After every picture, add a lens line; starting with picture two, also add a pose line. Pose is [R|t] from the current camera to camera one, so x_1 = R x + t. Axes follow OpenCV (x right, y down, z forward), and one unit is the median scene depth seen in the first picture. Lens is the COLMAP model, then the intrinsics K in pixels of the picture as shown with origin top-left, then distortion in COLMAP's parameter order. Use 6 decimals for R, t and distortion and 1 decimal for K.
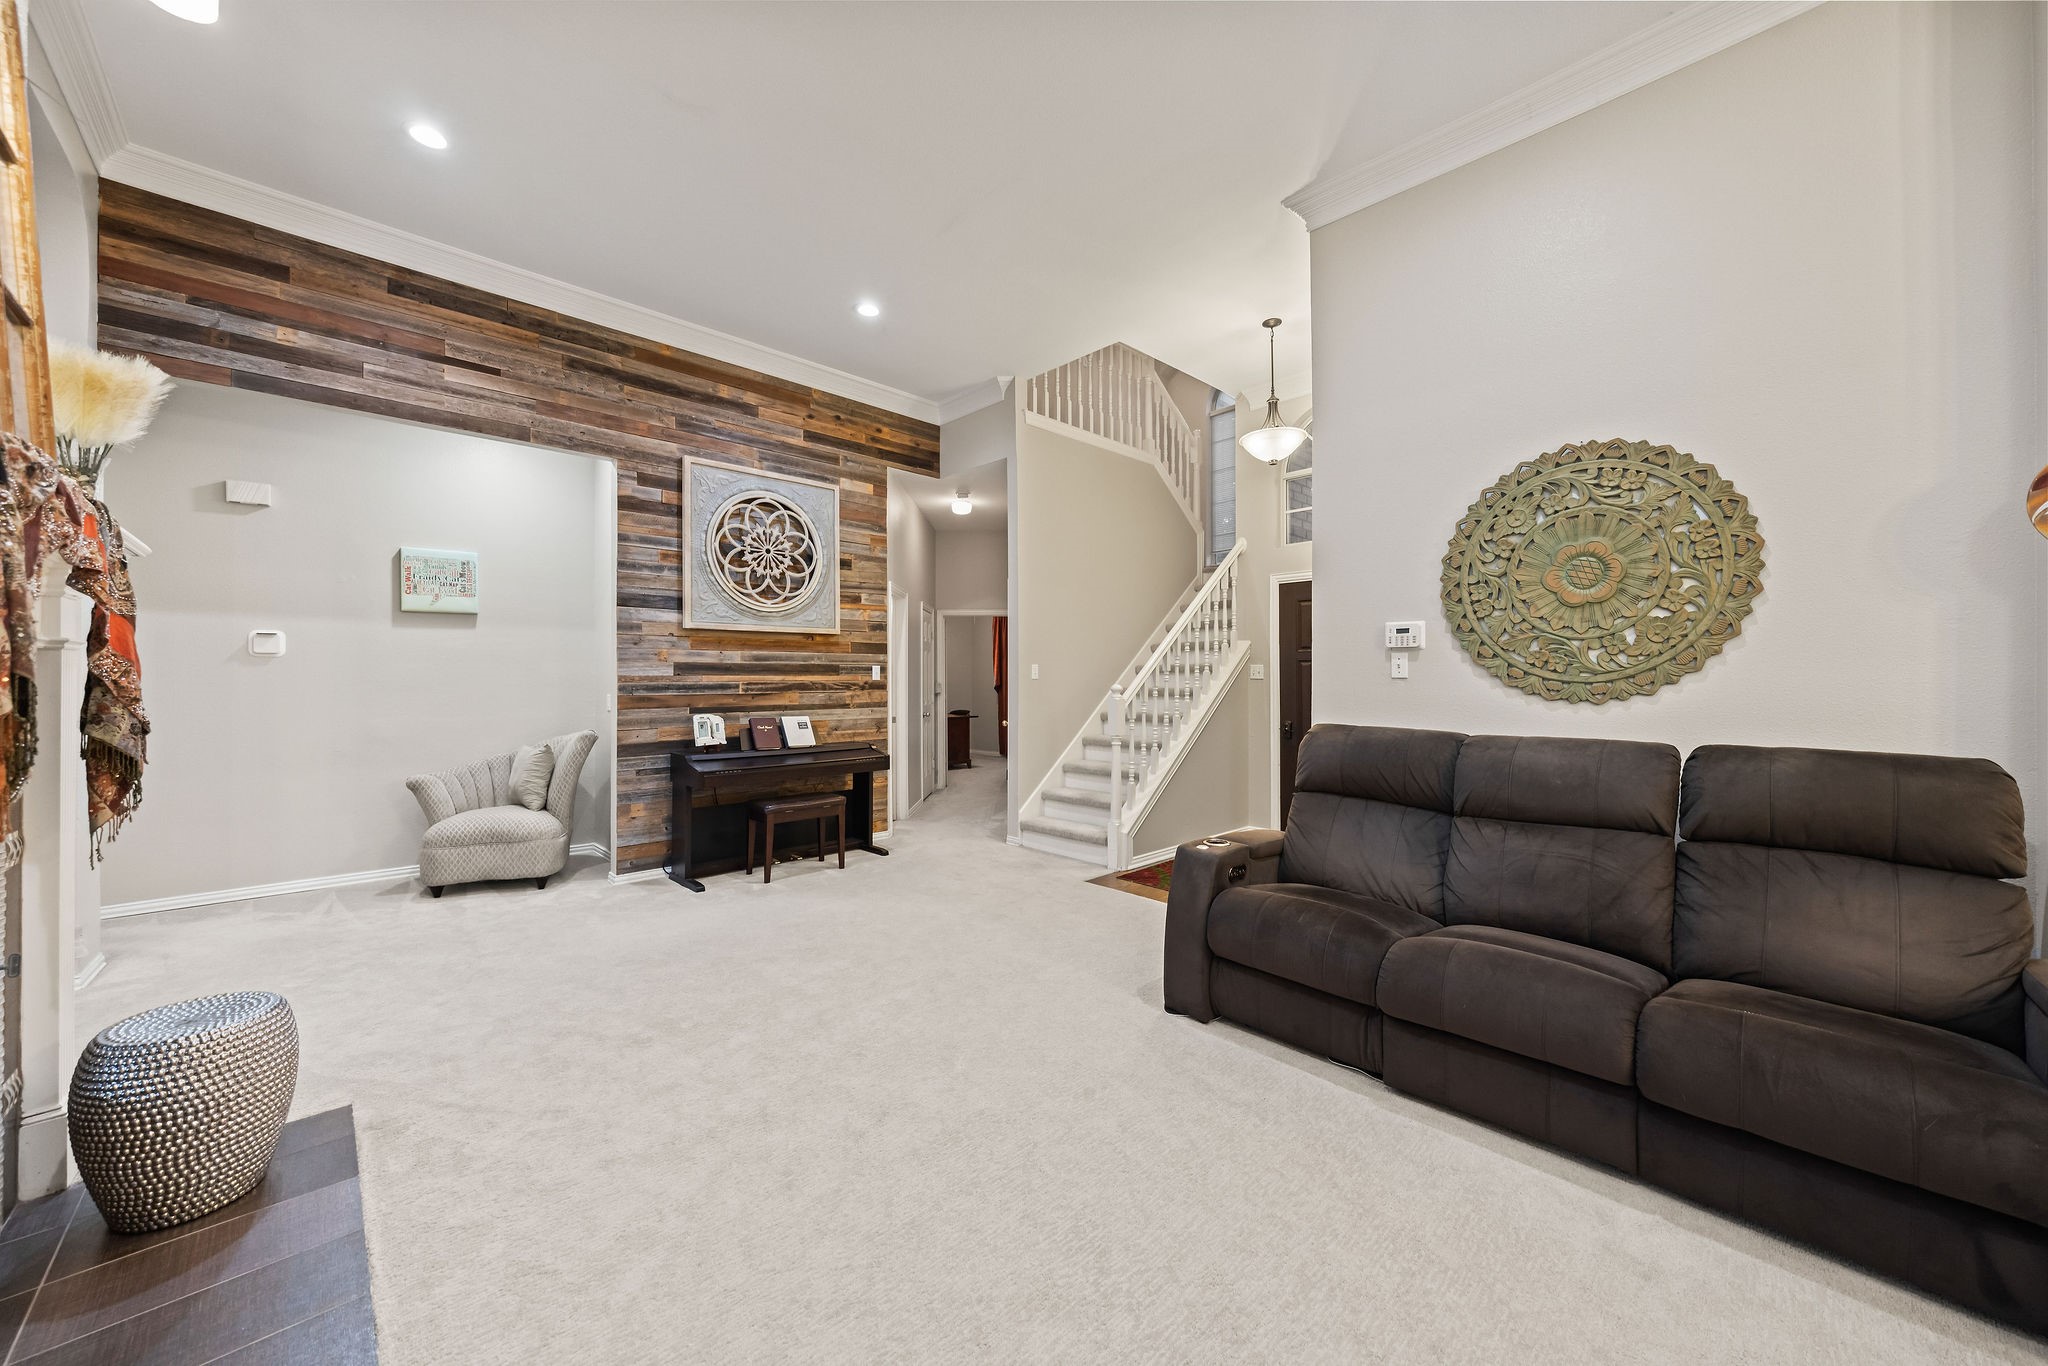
lens RADIAL K [[741.9, 0, 1026.4], [0, 741.9, 671.9], [0, 0, 1]] dist [-0.002221, -0.000049]
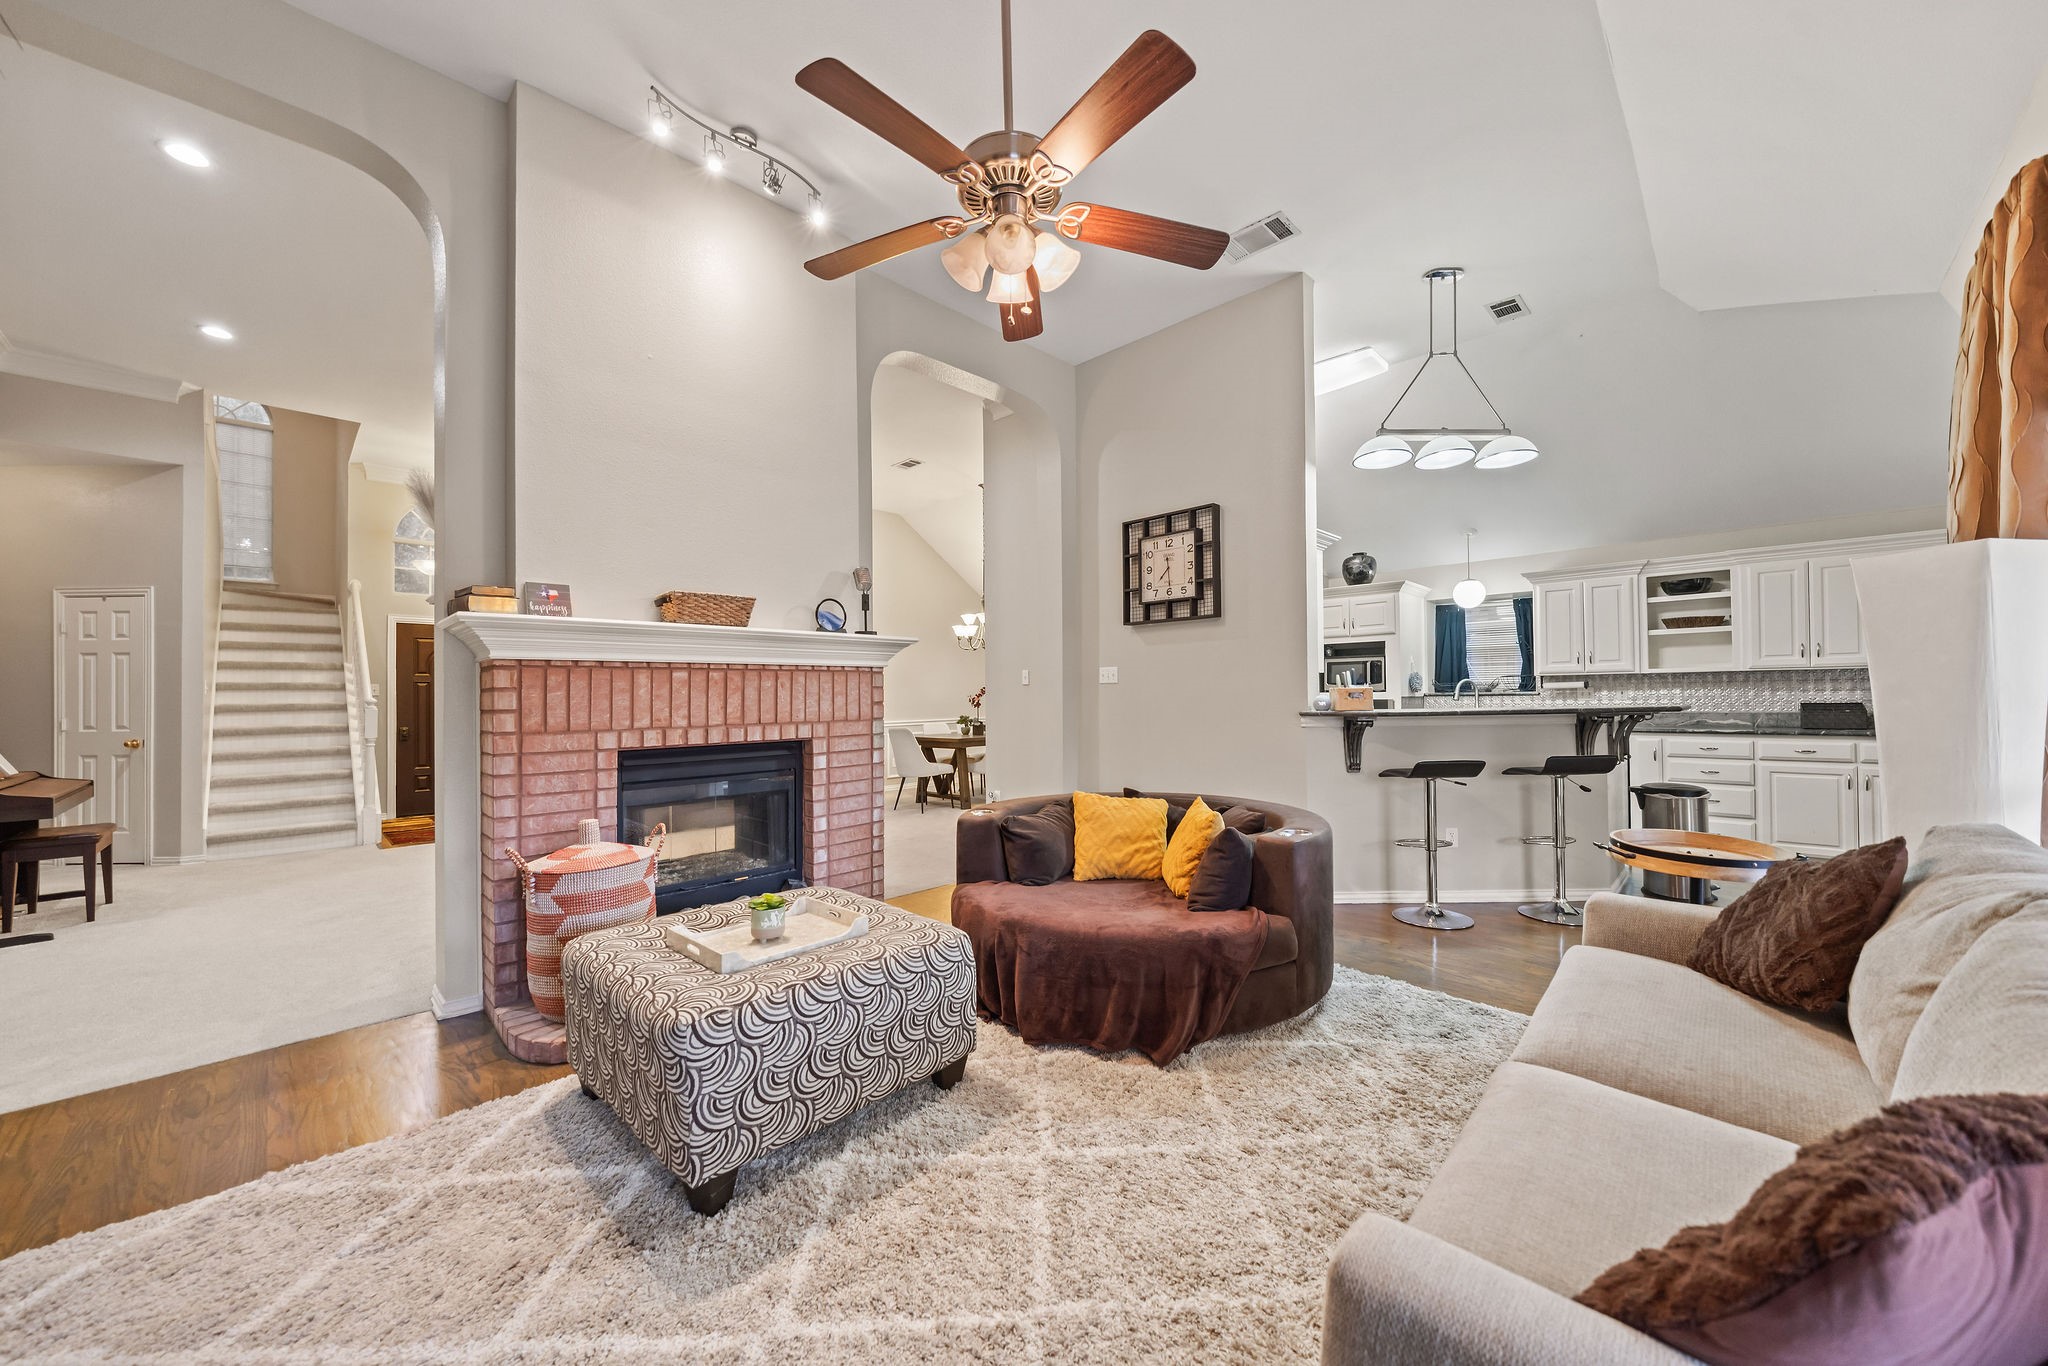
lens RADIAL K [[741.9, 0, 1020.3], [0, 741.9, 689.7], [0, 0, 1]] dist [-0.002221, -0.000049]
pose [[-0.025160, 0.009233, 0.999641, -1.926541], [0.003126, 0.999953, -0.009157, 0.029031], [-0.999679, 0.002894, -0.025188, -0.132037]]
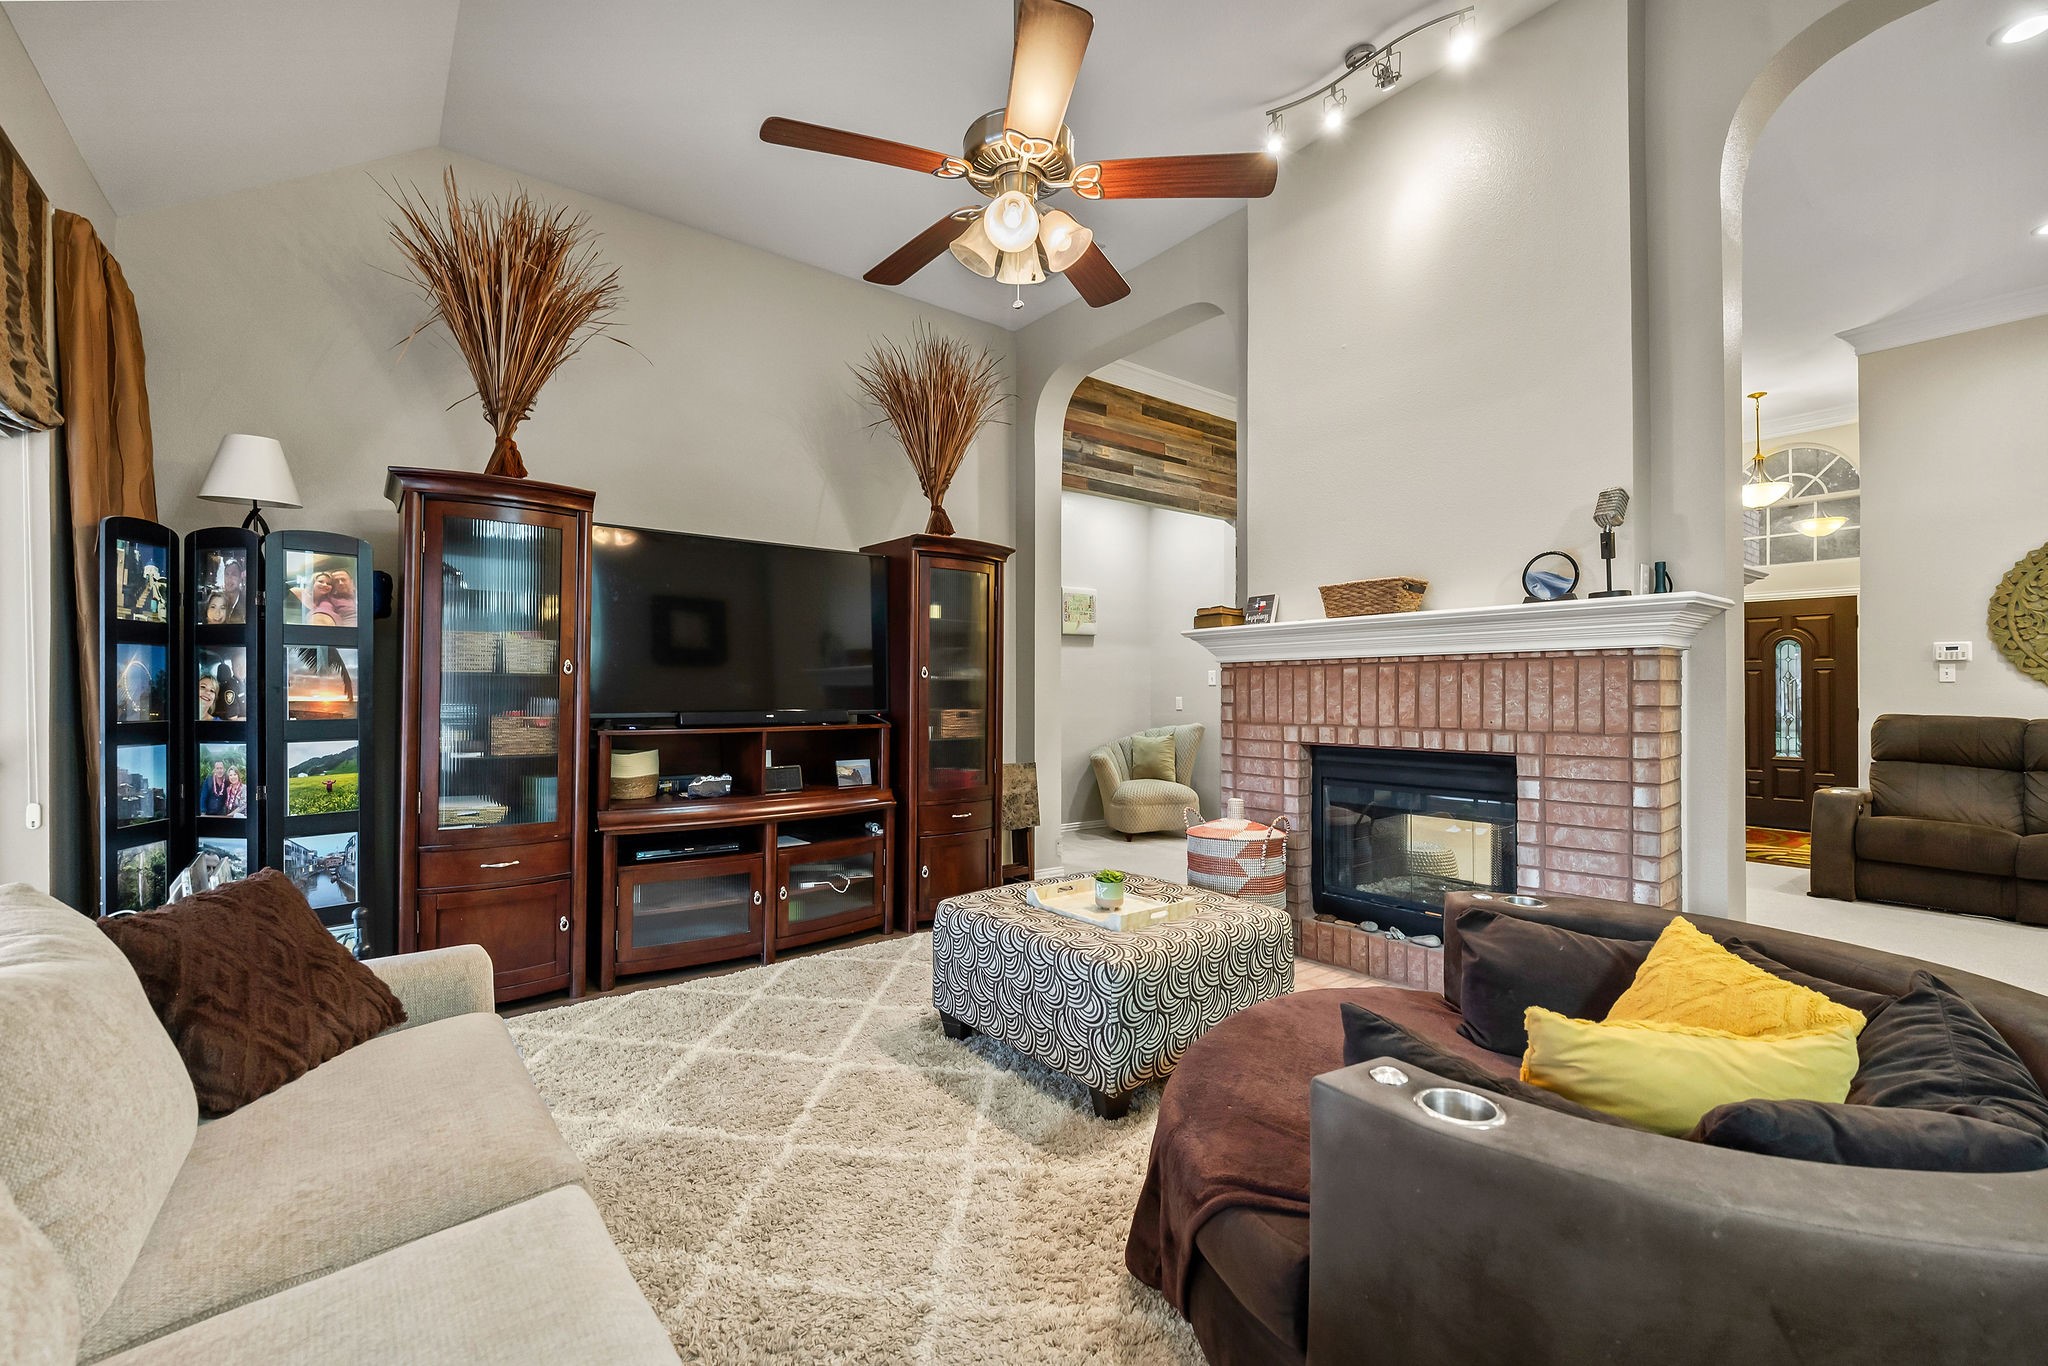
lens RADIAL K [[850.4, 0, 1027.6], [0, 850.4, 689.5], [0, 0, 1]] dist [-0.003243, 0.000067]
pose [[0.994795, 0.000624, -0.101893, -1.181807], [-0.000079, 0.999986, 0.005355, 0.015692], [0.101895, -0.005319, 0.994781, -0.860014]]
